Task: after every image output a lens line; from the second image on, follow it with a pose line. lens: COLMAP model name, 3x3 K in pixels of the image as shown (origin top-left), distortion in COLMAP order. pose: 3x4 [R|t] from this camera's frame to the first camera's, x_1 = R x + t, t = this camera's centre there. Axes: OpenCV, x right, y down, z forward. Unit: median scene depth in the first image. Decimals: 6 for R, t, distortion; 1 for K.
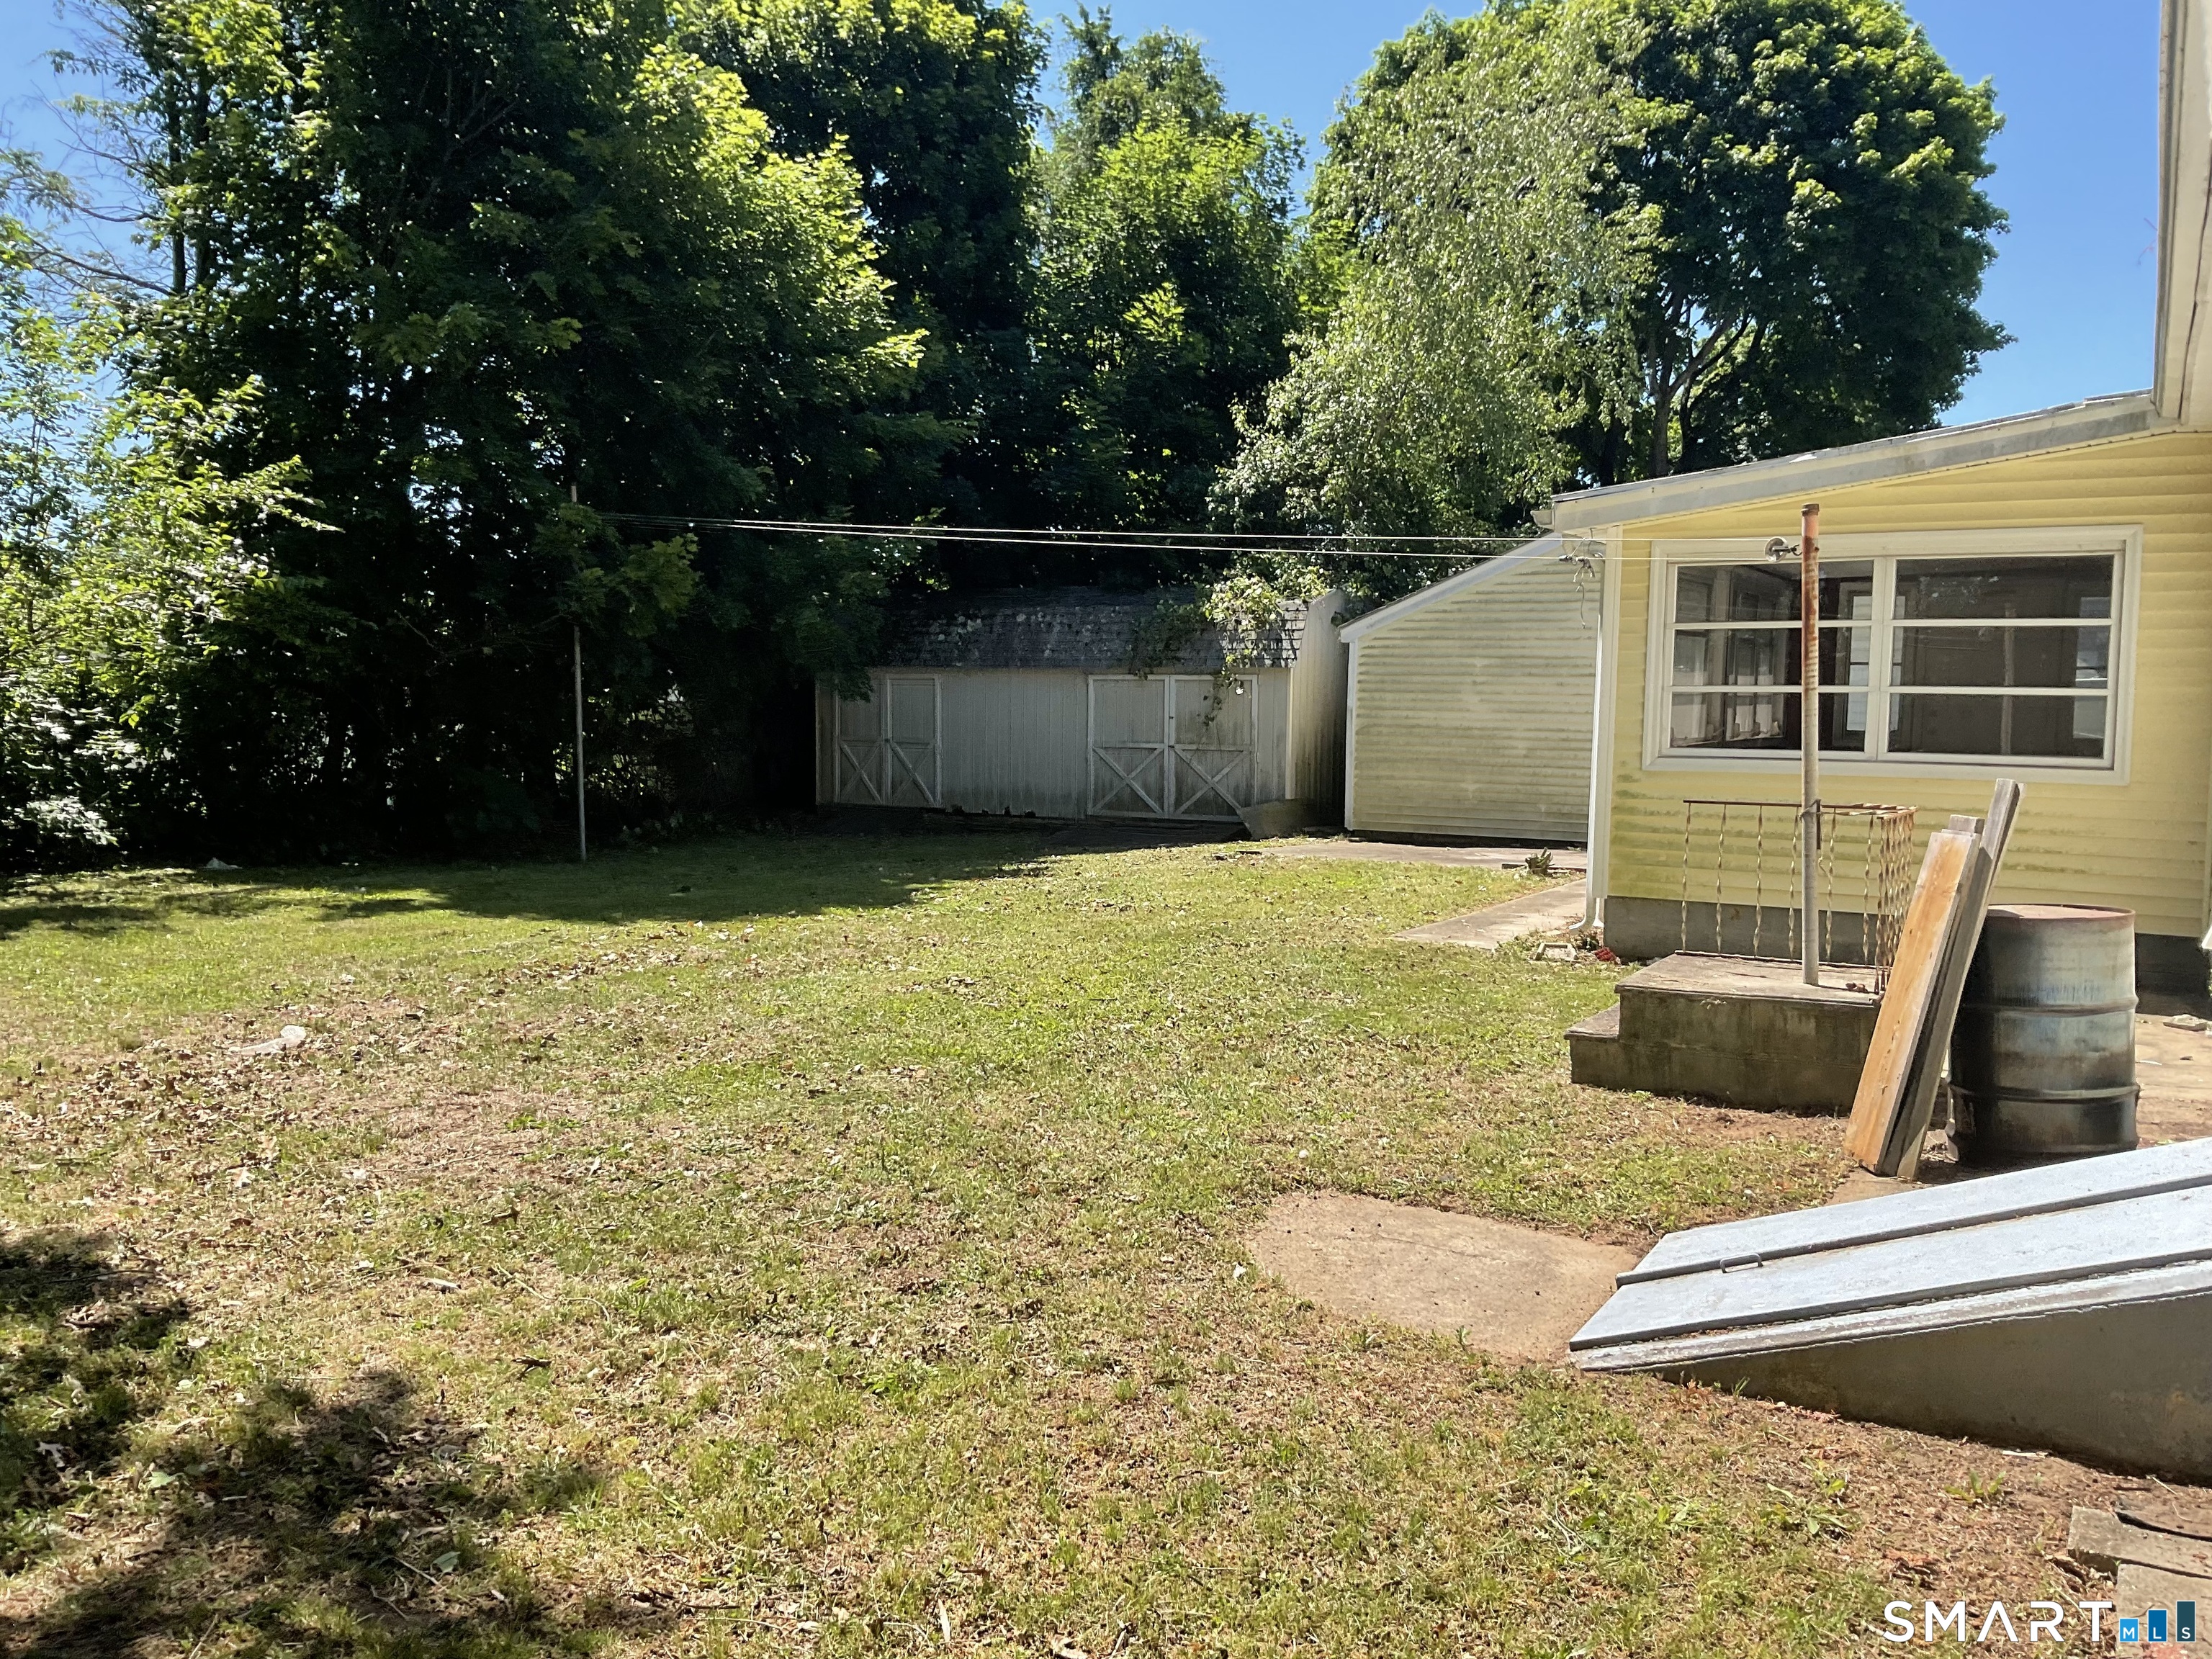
lens RADIAL K [[1685.9, 0, 1106.0], [0, 1685.9, 829.5], [0, 0, 1]] dist [-0.001017, -0.000162]
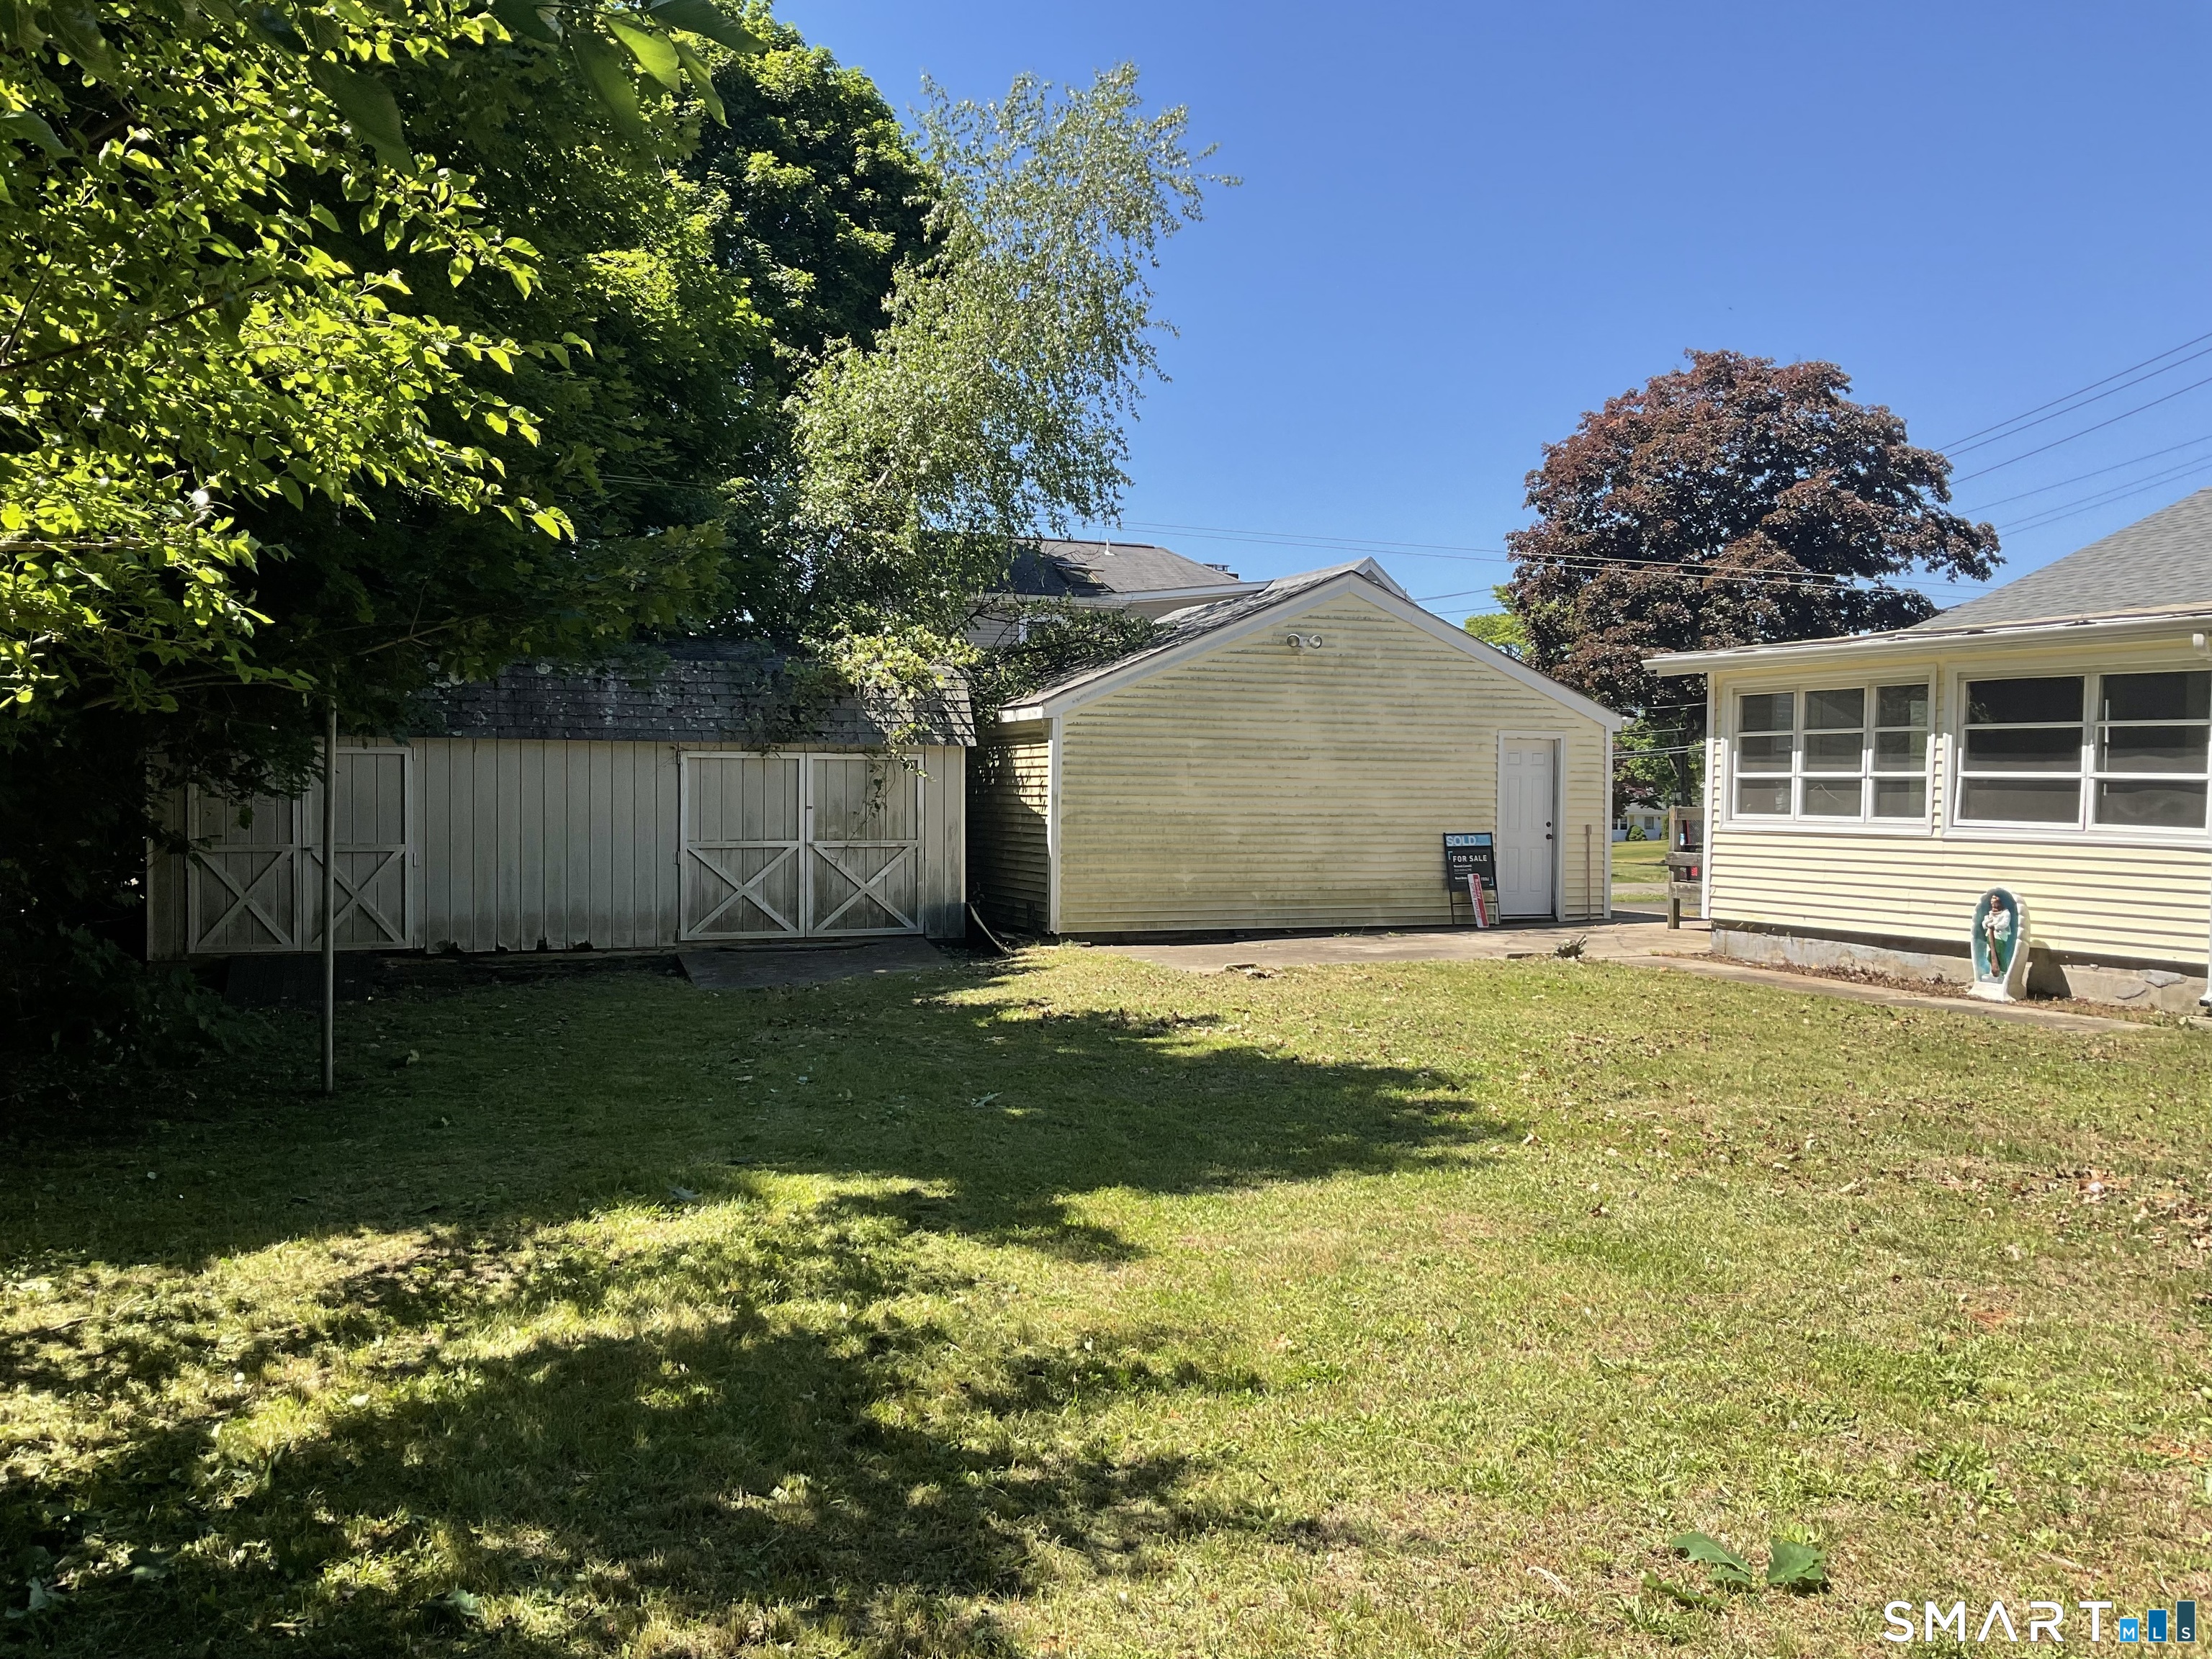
lens RADIAL K [[1685.9, 0, 1106.0], [0, 1685.9, 829.5], [0, 0, 1]] dist [-0.001017, -0.000162]
pose [[0.619835, -0.021351, 0.784441, -0.484043], [0.061864, 0.997848, -0.021723, -0.030458], [-0.782290, 0.061994, 0.619822, 0.406141]]
